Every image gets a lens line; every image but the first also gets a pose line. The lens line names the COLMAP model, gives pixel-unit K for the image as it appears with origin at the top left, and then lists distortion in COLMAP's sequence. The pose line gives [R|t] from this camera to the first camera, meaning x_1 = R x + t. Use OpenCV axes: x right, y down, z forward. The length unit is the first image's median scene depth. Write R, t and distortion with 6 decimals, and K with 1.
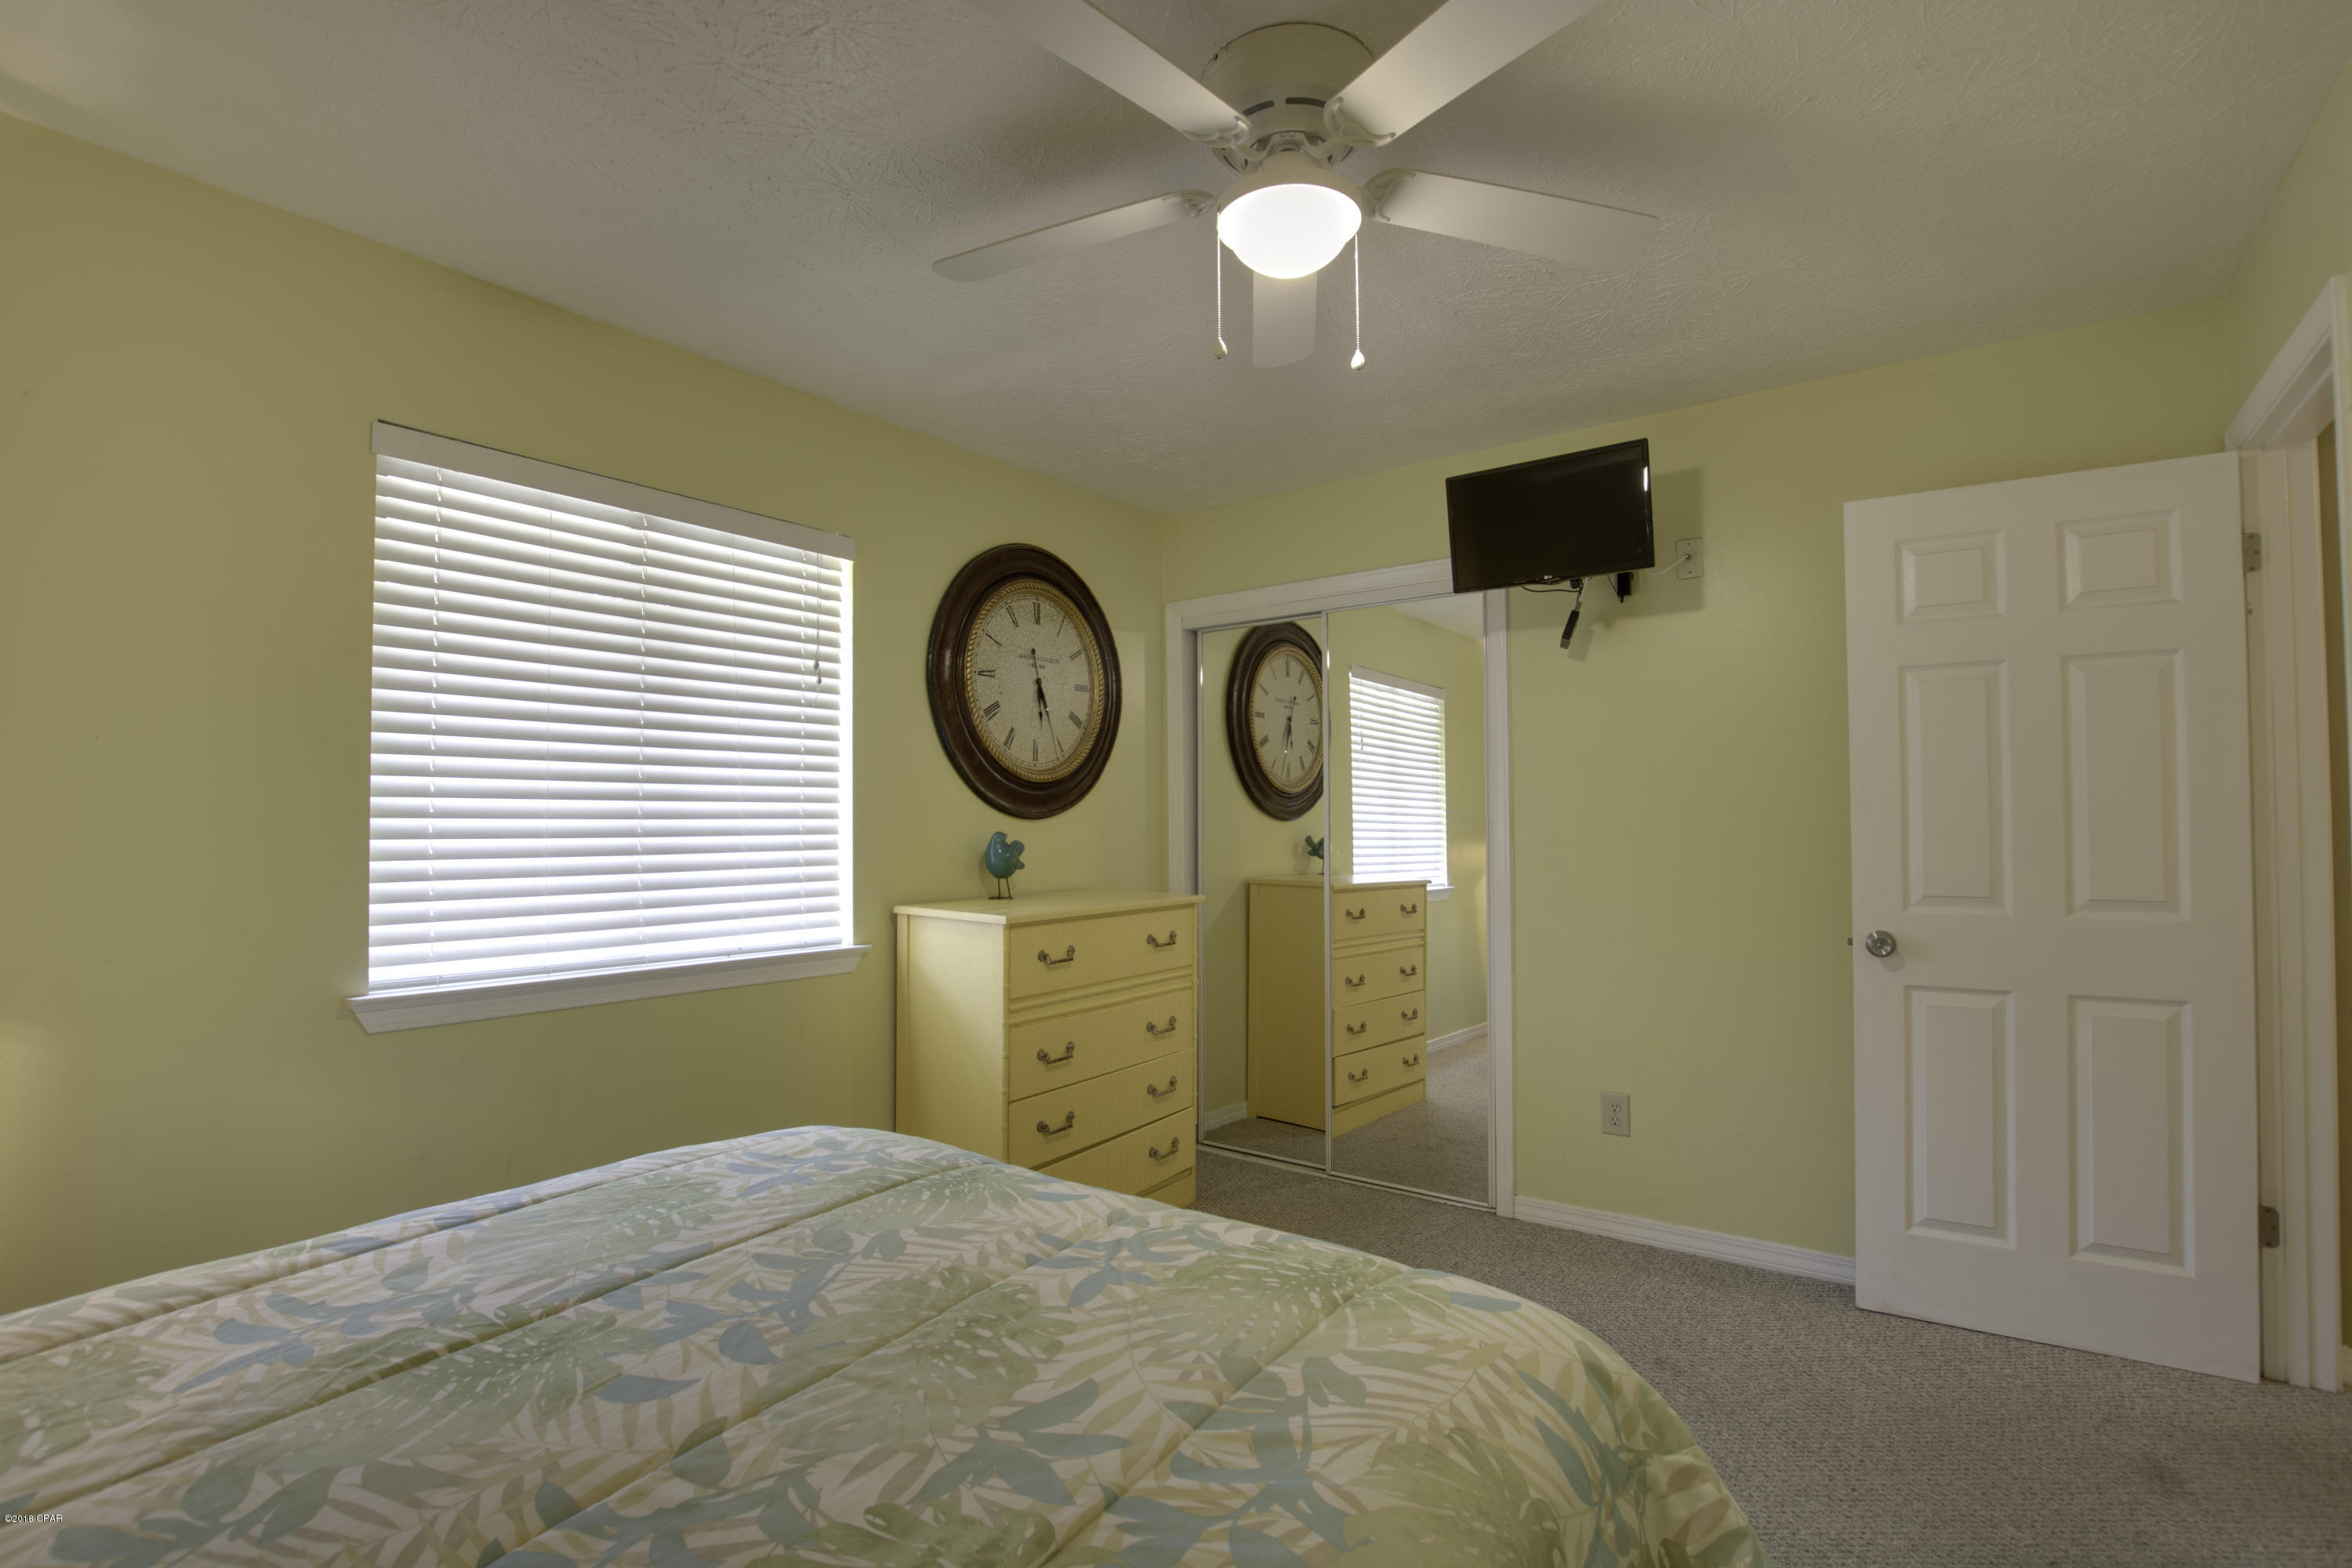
lens RADIAL K [[1095.6, 0, 1167.3], [0, 1095.6, 797.6], [0, 0, 1]] dist [-0.030490, 0.001316]
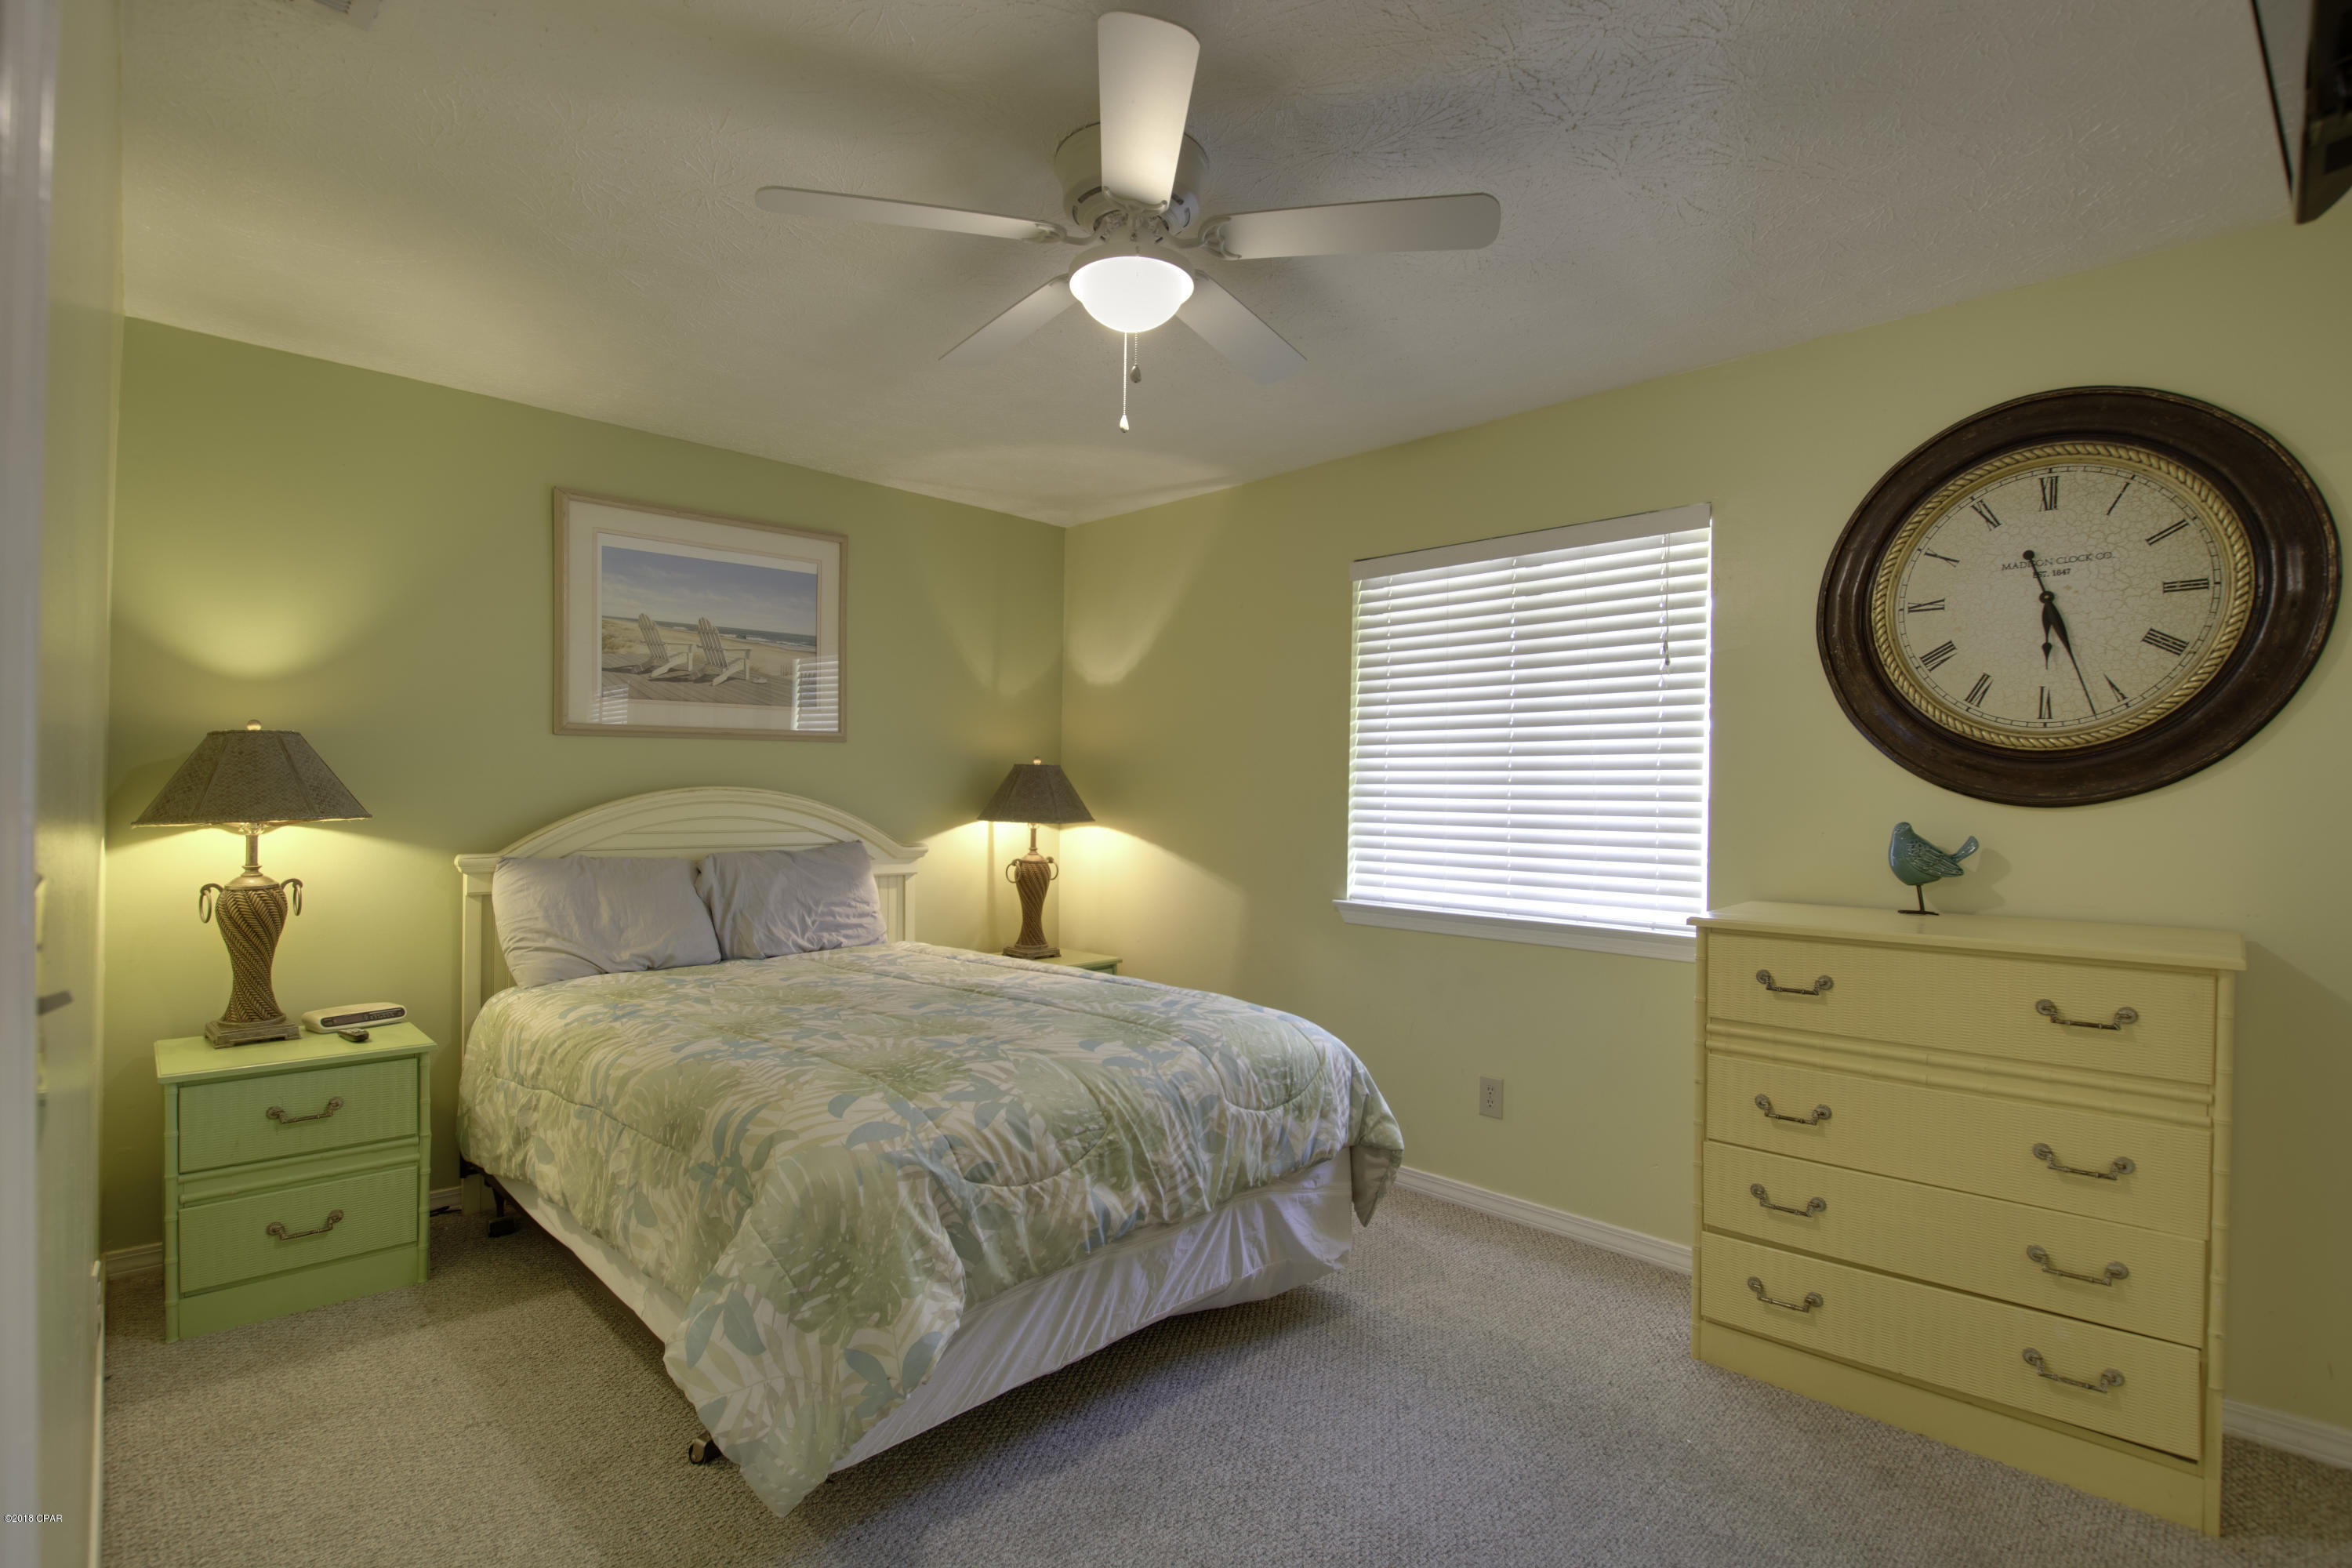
lens RADIAL K [[1095.6, 0, 1167.3], [0, 1095.6, 797.6], [0, 0, 1]] dist [-0.030490, 0.001316]
pose [[-0.147666, 0.001840, -0.989036, 0.640219], [0.007448, 0.999972, 0.000748, 0.010522], [0.989009, -0.007256, -0.147676, 0.613278]]
